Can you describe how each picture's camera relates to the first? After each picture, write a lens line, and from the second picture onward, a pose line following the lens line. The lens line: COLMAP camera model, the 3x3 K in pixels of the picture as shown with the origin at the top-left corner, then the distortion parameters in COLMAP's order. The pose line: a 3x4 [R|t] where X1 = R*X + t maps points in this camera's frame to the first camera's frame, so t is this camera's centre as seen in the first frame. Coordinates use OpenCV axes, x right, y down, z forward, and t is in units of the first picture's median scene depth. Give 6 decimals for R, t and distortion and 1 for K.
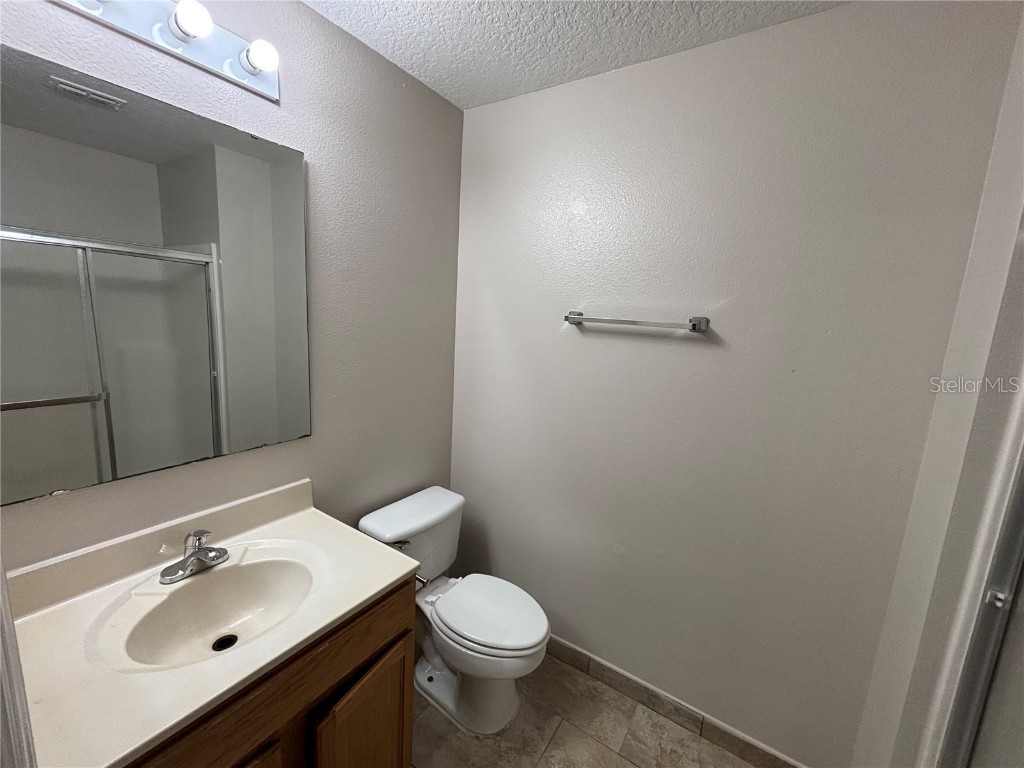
lens RADIAL K [[409.1, 0, 512.0], [0, 409.1, 384.0], [0, 0, 1]] dist [-0.000764, 0.000013]
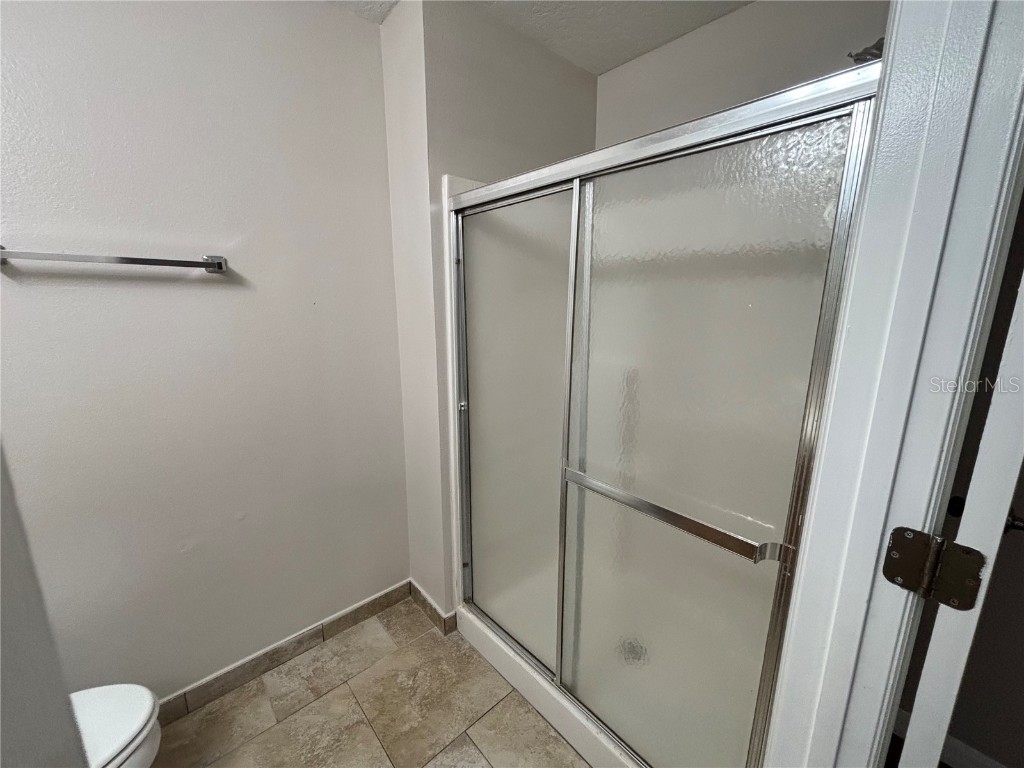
lens RADIAL K [[409.1, 0, 512.0], [0, 409.1, 384.0], [0, 0, 1]] dist [-0.000764, 0.000013]
pose [[0.240155, -0.249067, 0.938238, -0.288827], [0.168487, 0.962549, 0.212393, 0.027961], [-0.956001, 0.107074, 0.273126, 0.120585]]
